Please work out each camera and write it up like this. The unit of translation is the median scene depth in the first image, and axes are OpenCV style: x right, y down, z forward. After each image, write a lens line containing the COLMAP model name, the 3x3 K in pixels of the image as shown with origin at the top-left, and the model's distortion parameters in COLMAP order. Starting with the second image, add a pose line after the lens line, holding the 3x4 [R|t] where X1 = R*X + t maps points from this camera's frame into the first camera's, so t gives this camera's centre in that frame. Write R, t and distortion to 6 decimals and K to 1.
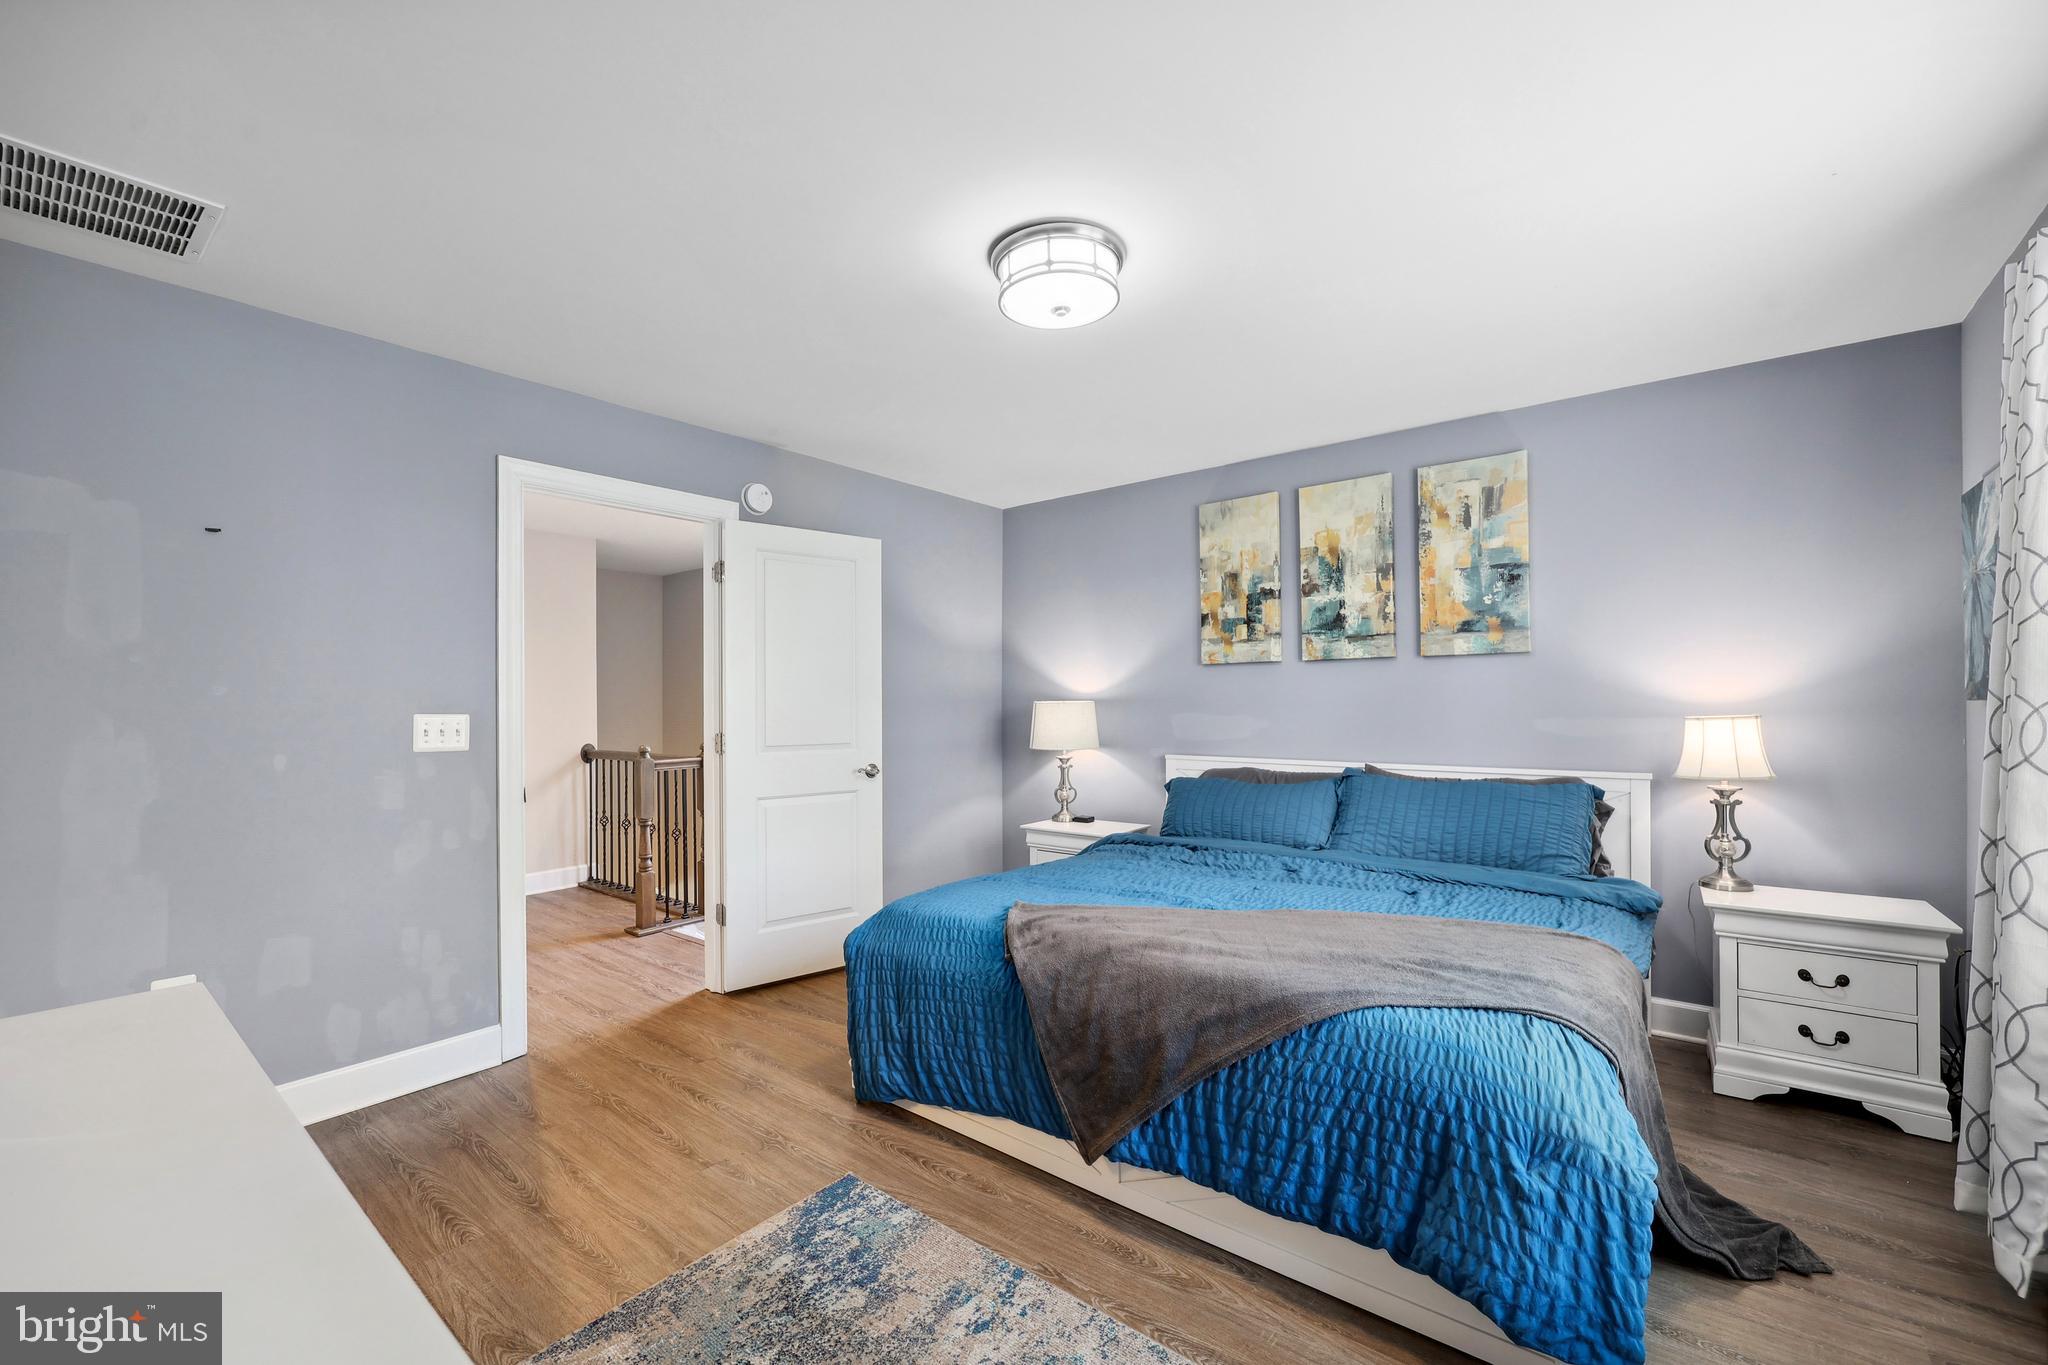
lens RADIAL K [[855.2, 0, 1023.8], [0, 855.2, 696.4], [0, 0, 1]] dist [0.001054, -0.000081]
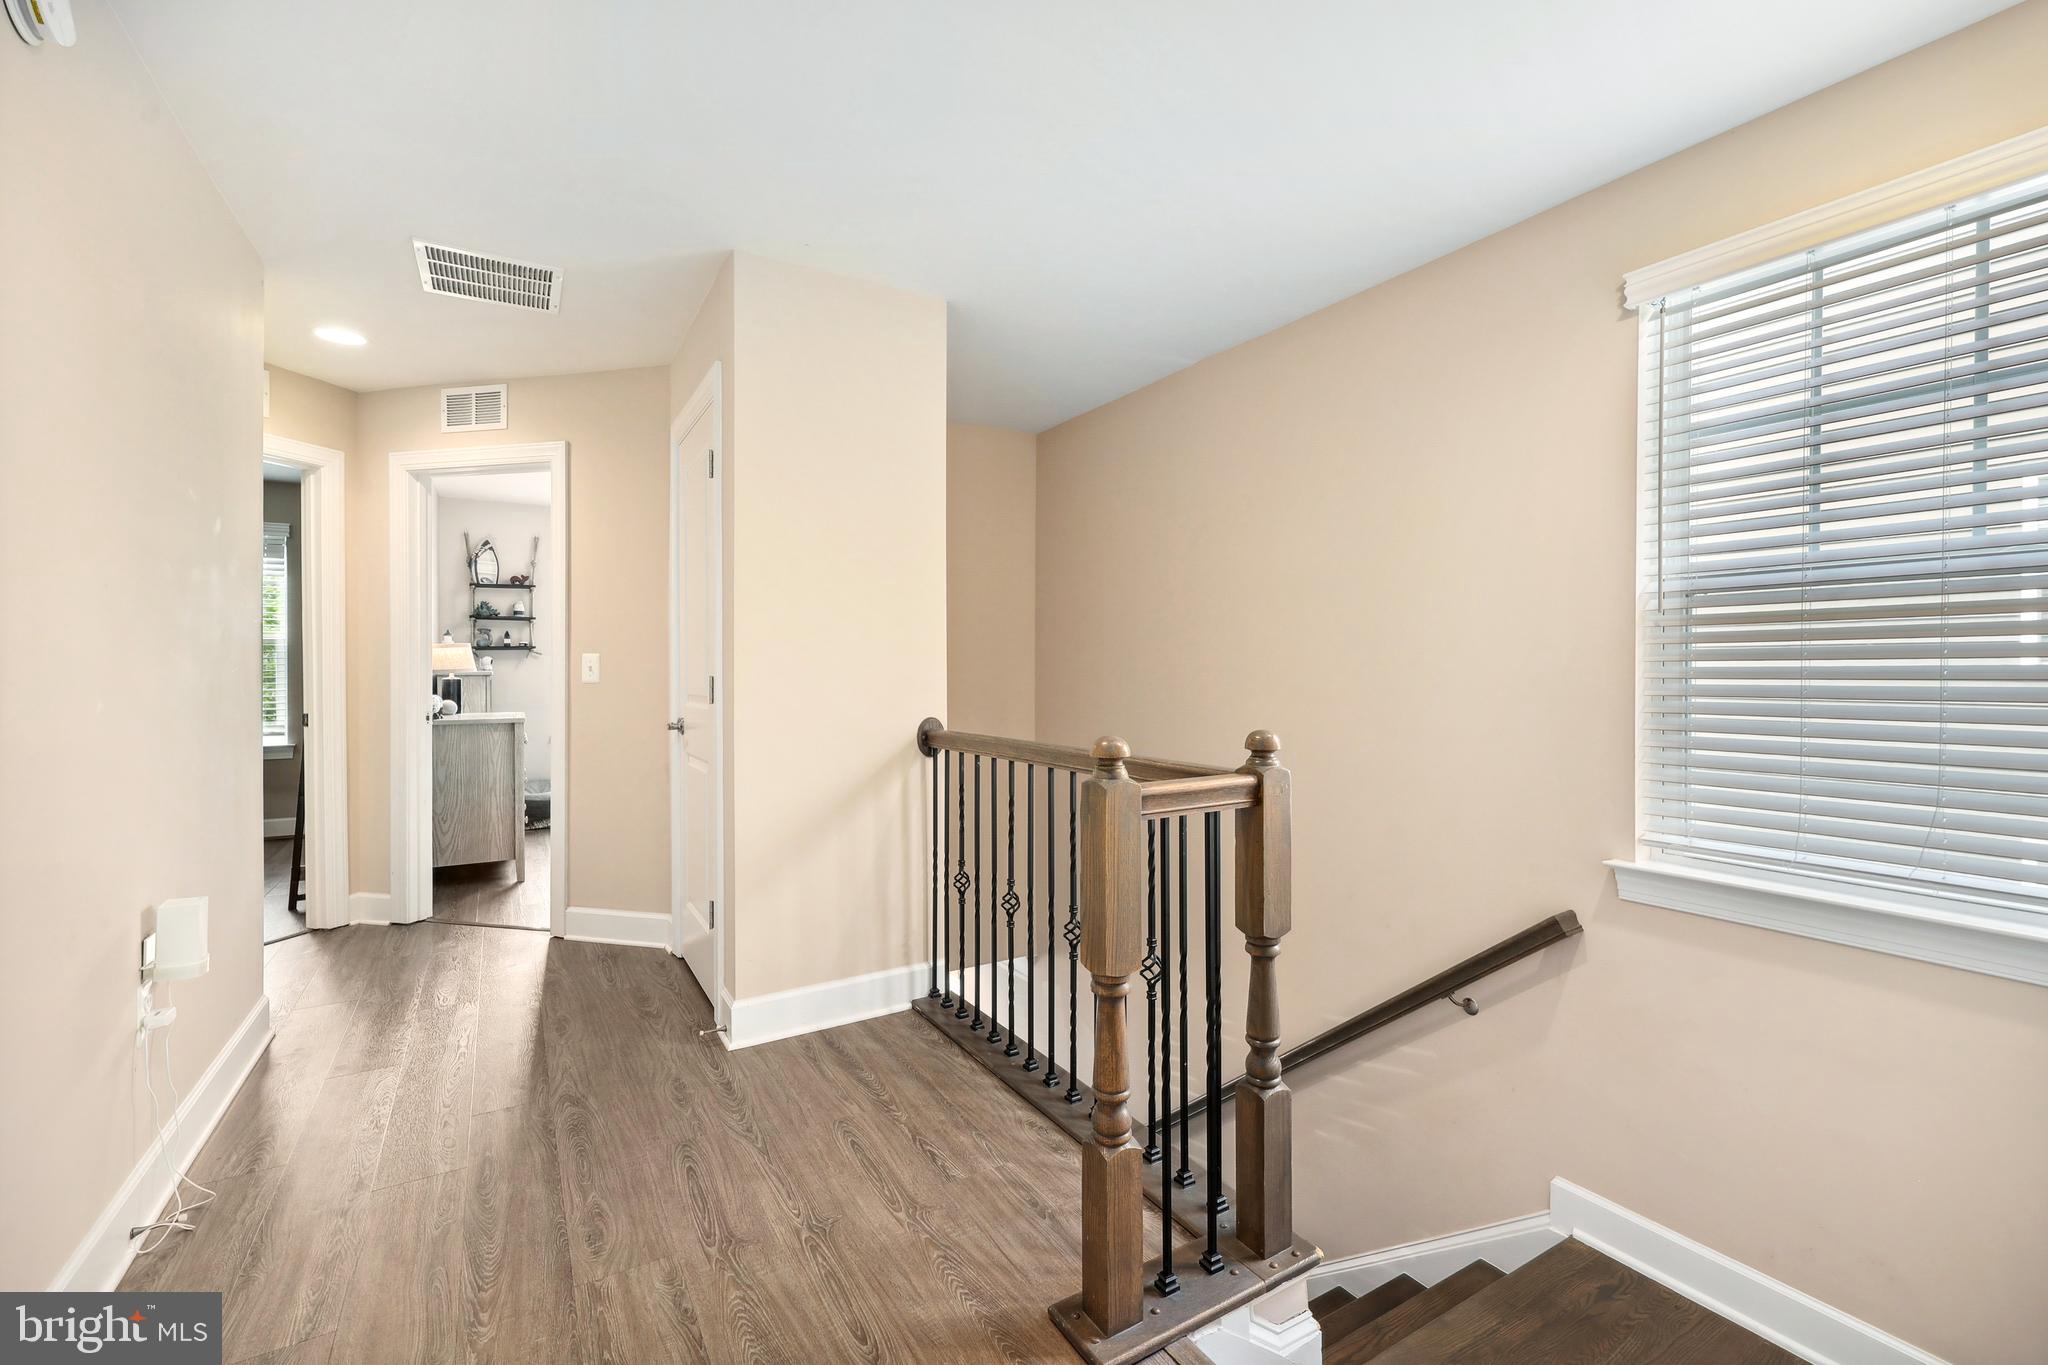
lens RADIAL K [[855.2, 0, 1018.8], [0, 855.2, 677.0], [0, 0, 1]] dist [0.001054, -0.000081]
pose [[0.940744, 0.010459, -0.338957, -0.299277], [-0.006027, 0.999882, 0.014127, 0.025196], [0.339065, -0.011247, 0.940696, 0.562514]]
